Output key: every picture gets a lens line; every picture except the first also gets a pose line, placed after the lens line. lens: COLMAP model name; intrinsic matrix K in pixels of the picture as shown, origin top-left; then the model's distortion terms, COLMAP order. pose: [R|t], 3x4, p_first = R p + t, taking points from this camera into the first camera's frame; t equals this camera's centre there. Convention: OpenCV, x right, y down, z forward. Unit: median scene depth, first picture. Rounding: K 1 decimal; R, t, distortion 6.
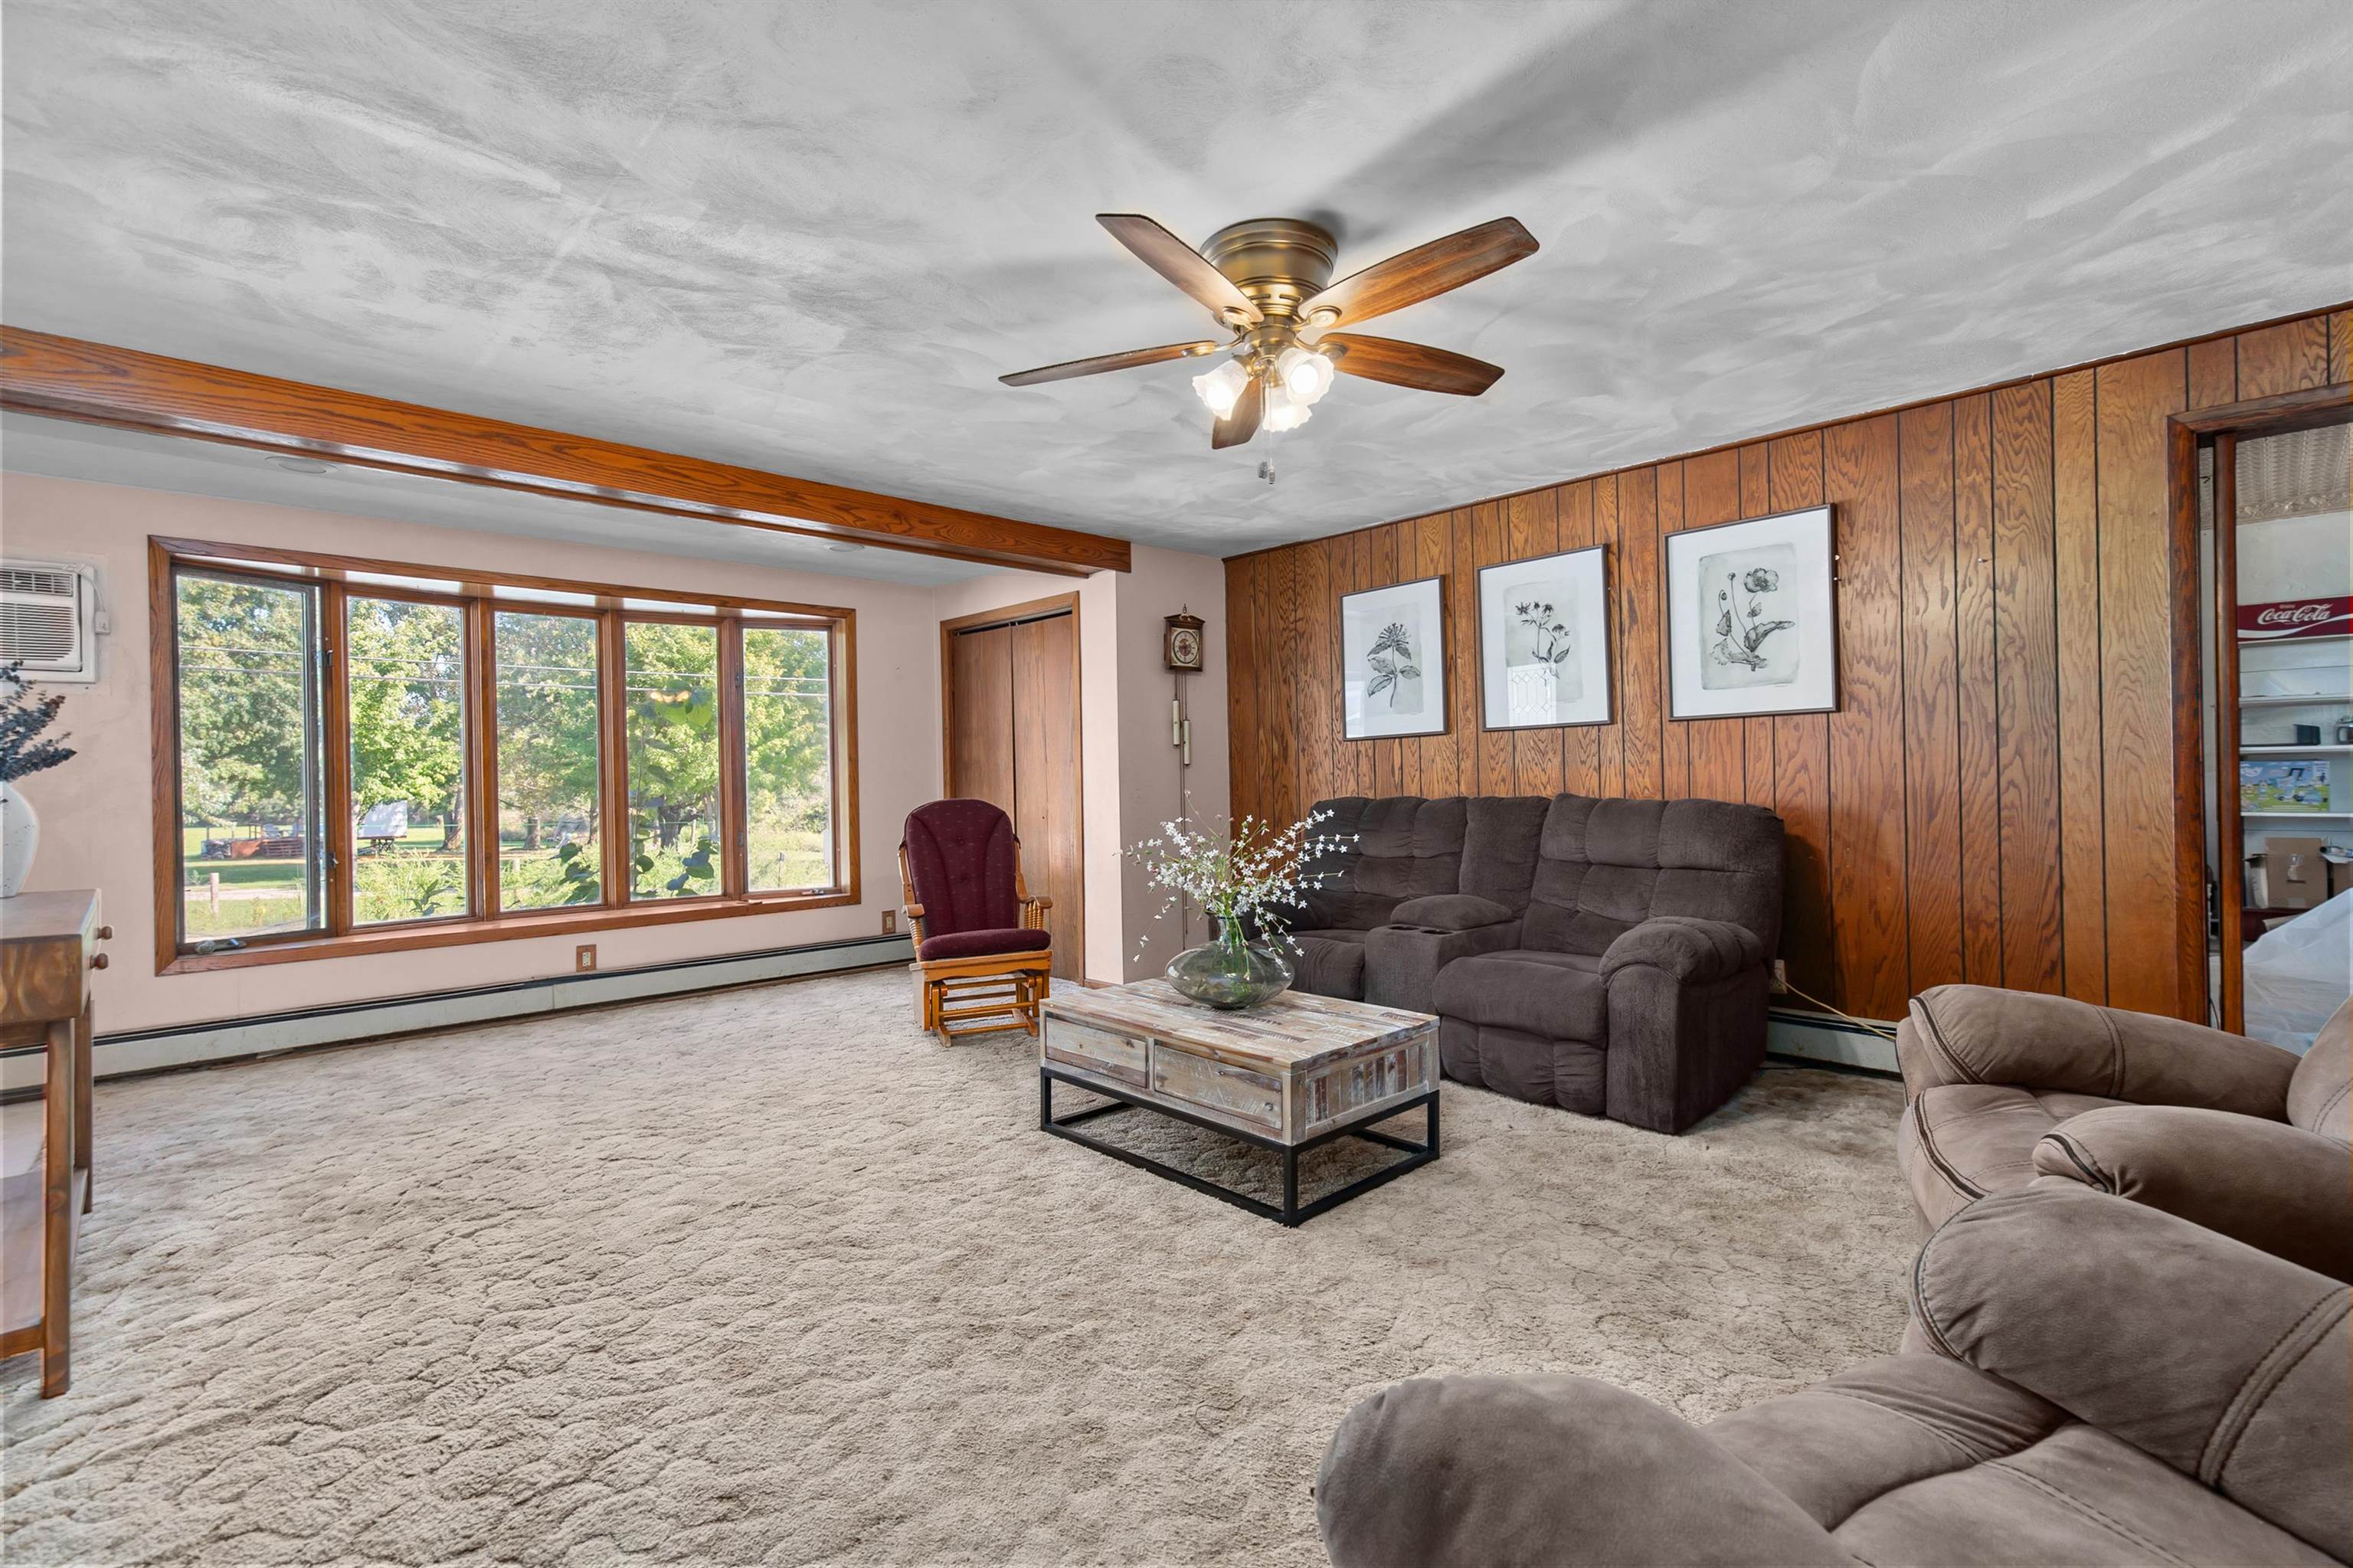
lens RADIAL K [[1046.4, 0, 1176.5], [0, 1046.4, 784.0], [0, 0, 1]] dist [0.003037, 0.000166]
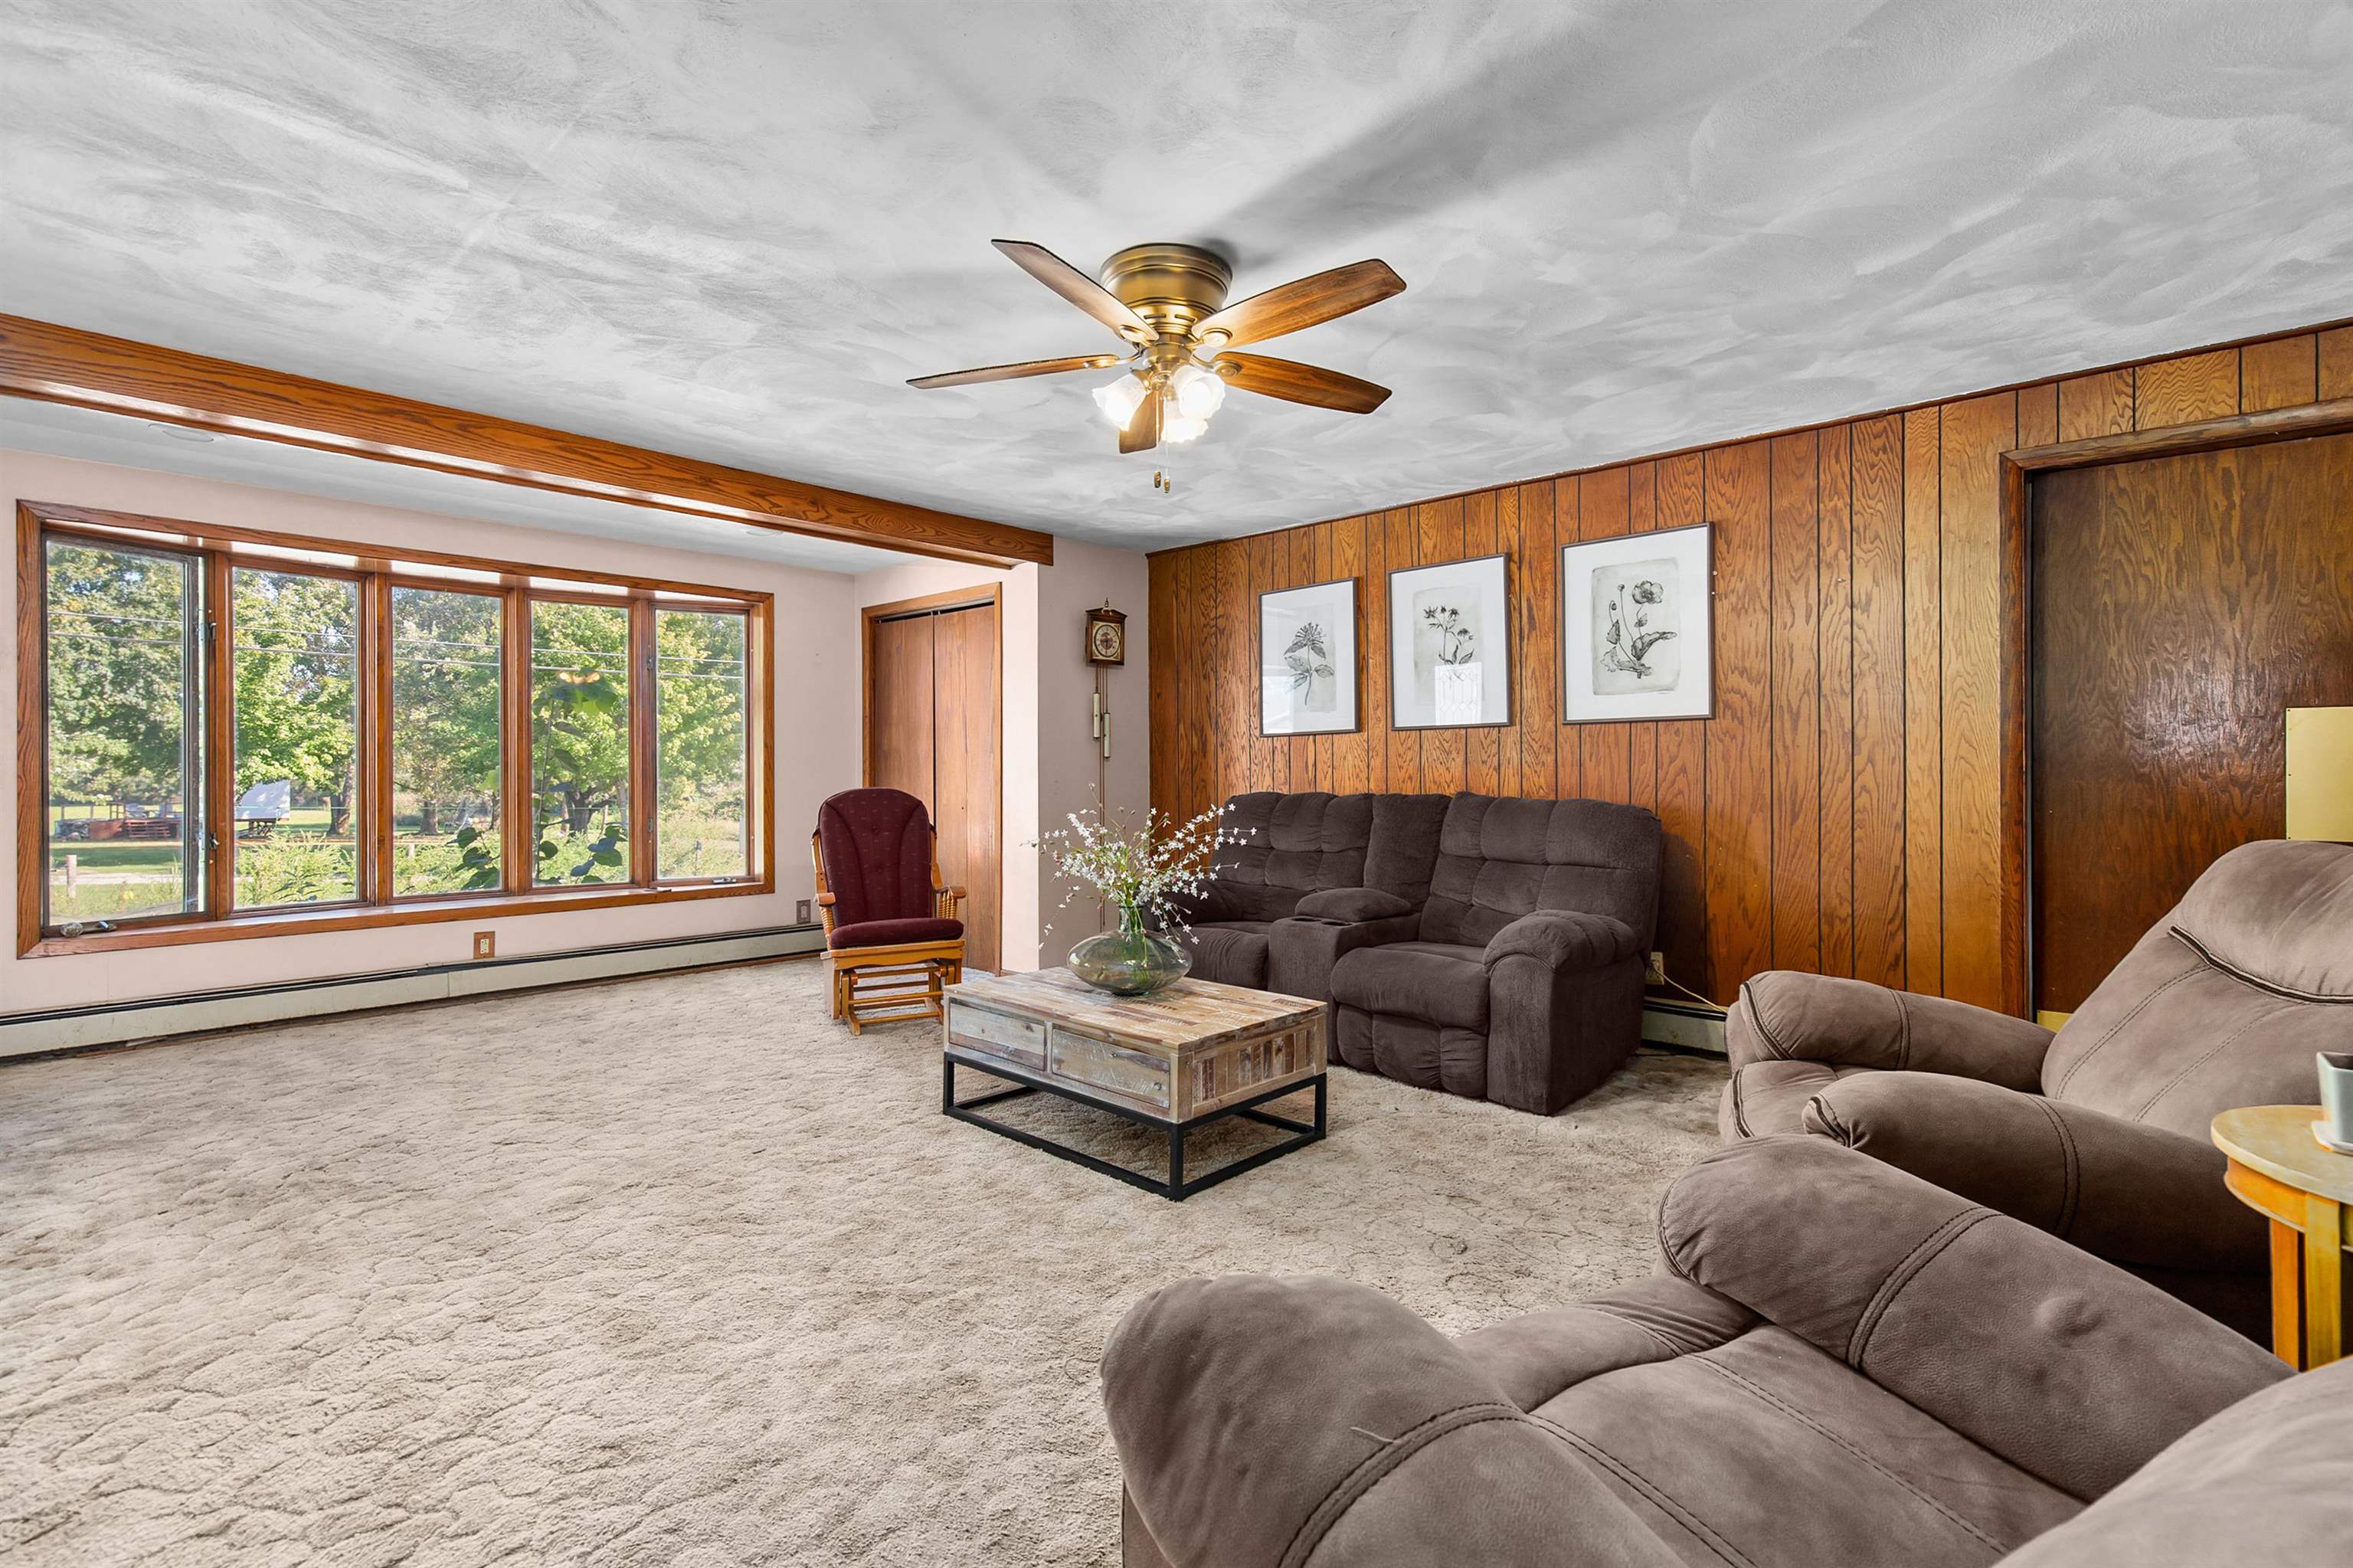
lens RADIAL K [[1069.3, 0, 1181.8], [0, 1069.3, 775.4], [0, 0, 1]] dist [0.004487, -0.000571]
pose [[0.998022, 0.016261, 0.060733, 0.035421], [-0.016175, 0.999867, -0.001902, -0.000882], [-0.060756, 0.000916, 0.998152, -0.057470]]
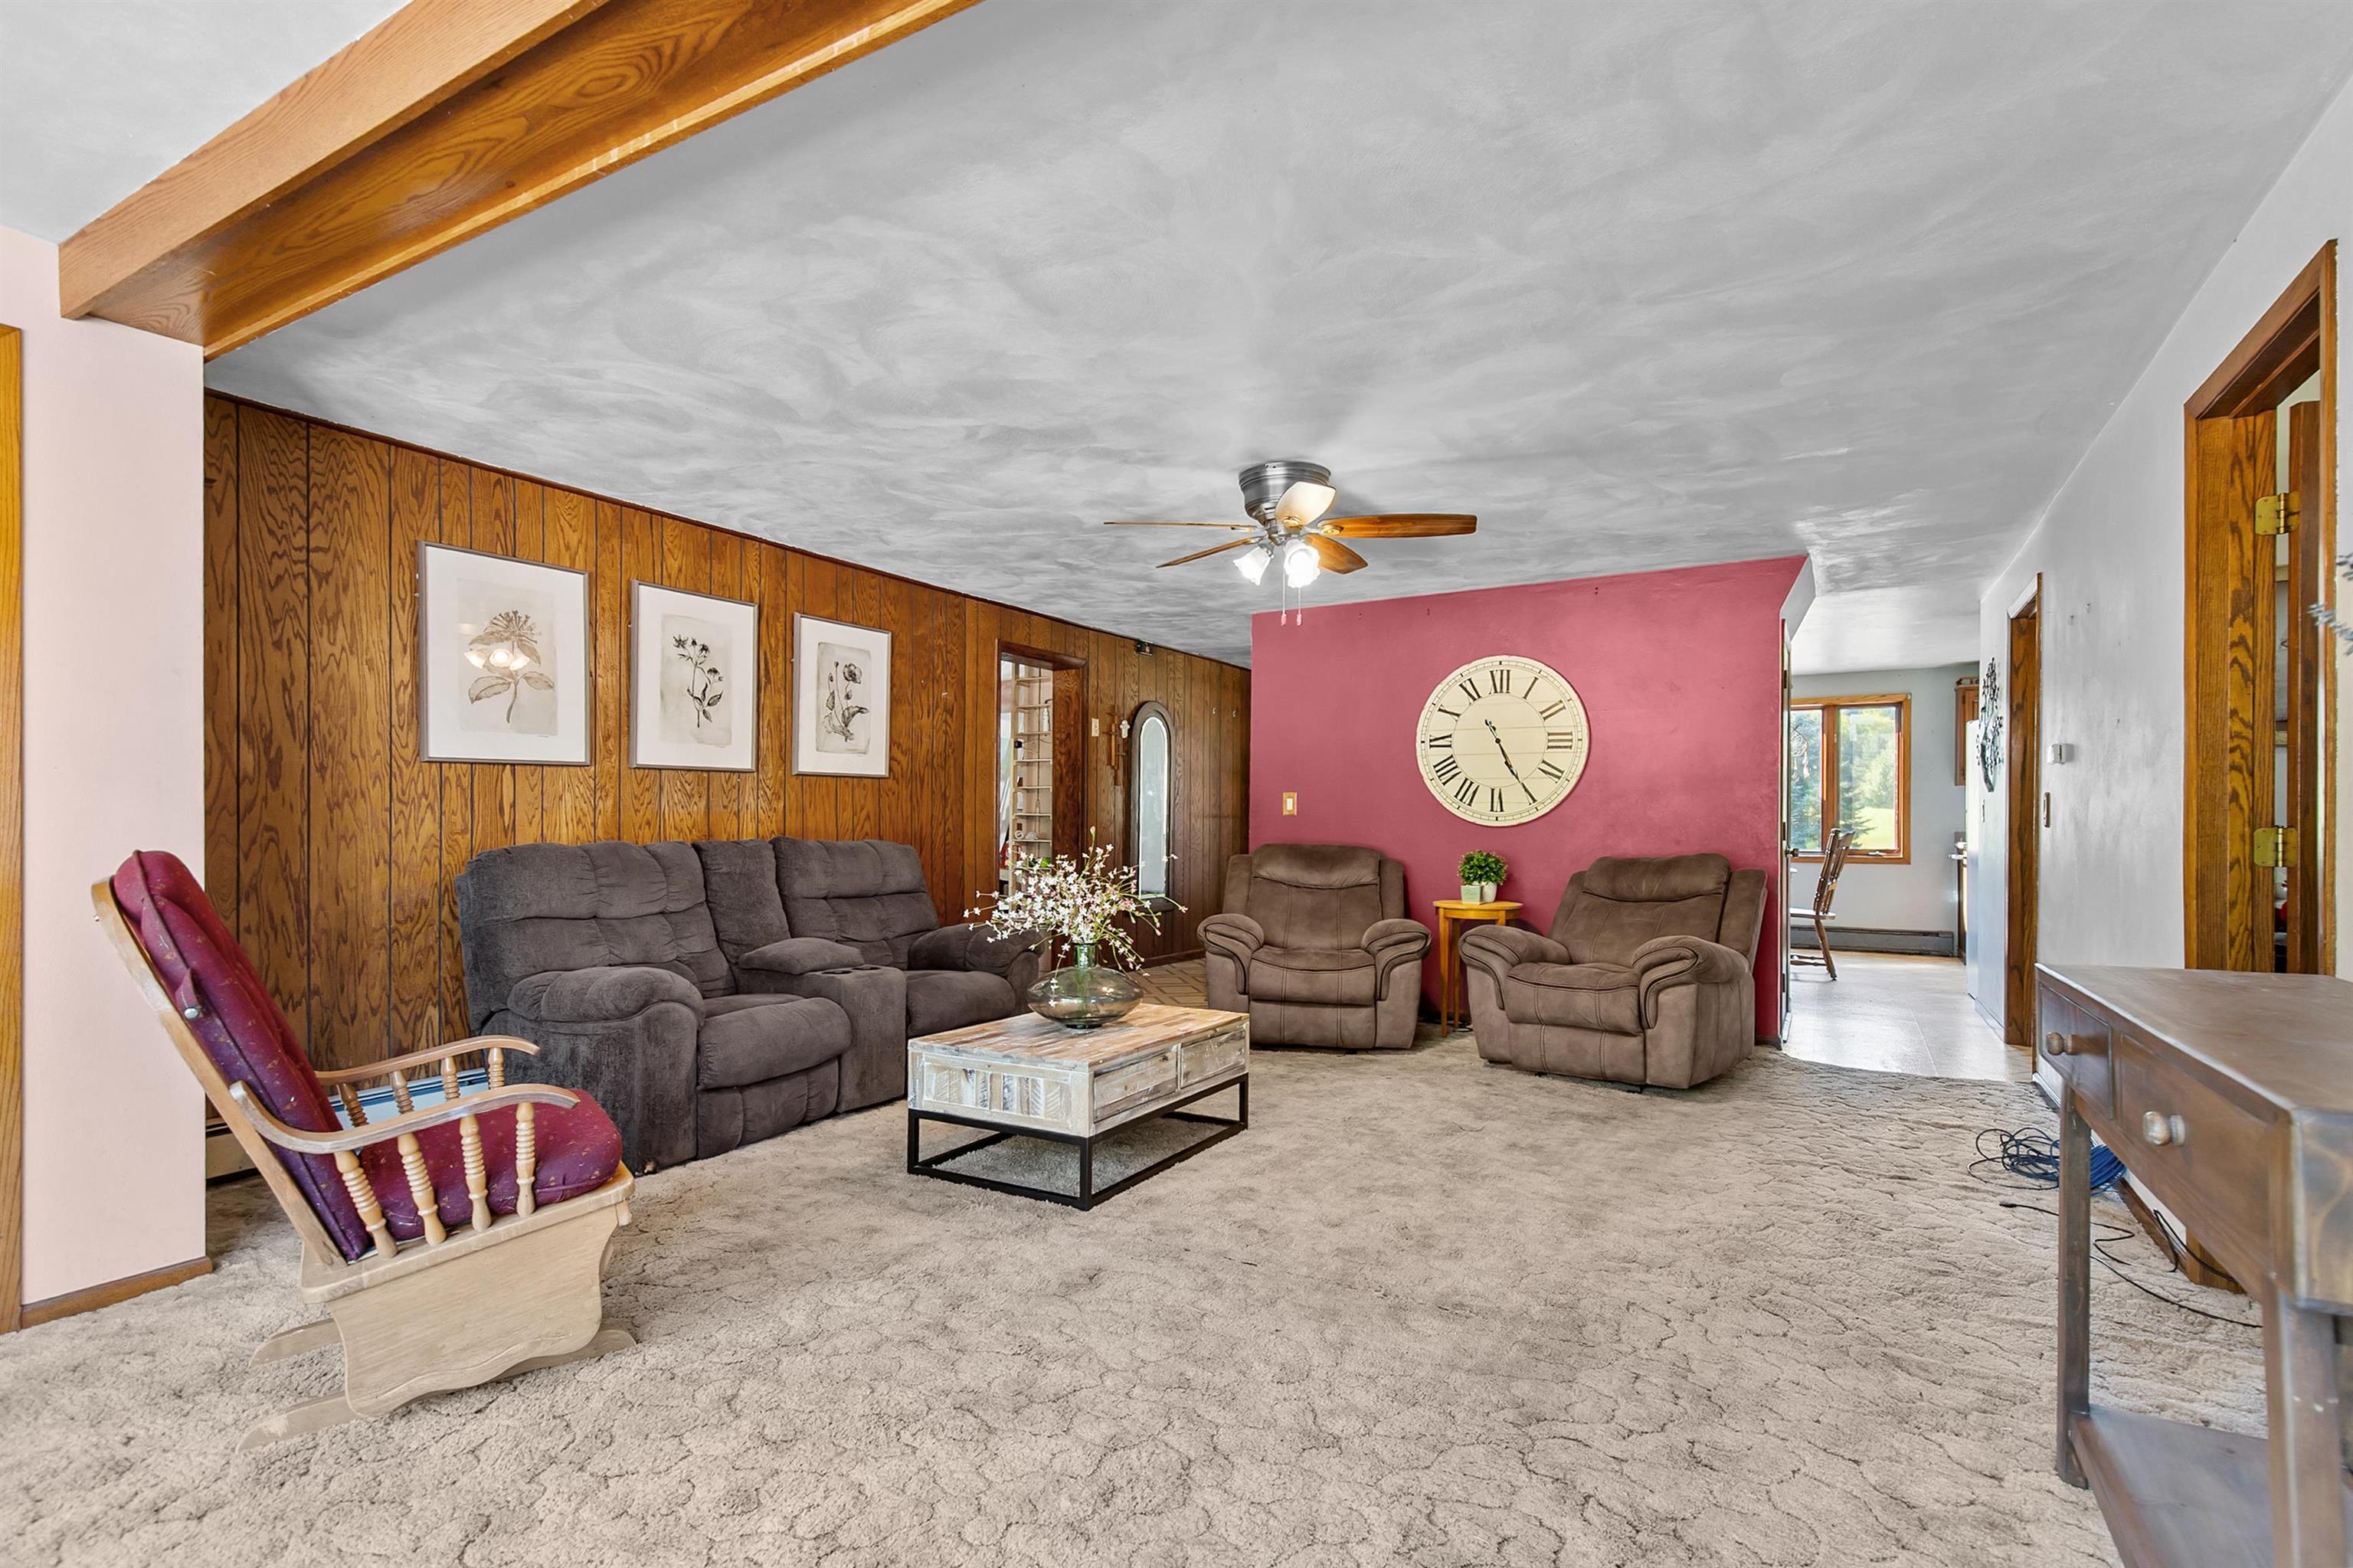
lens RADIAL K [[1124.0, 0, 1180.0], [0, 1124.0, 824.4], [0, 0, 1]] dist [0.001735, 0.000131]
pose [[-0.278676, 0.016808, 0.960238, -1.113909], [0.006625, 0.999857, -0.015579, 0.022617], [-0.960362, 0.002020, -0.278748, 1.246125]]
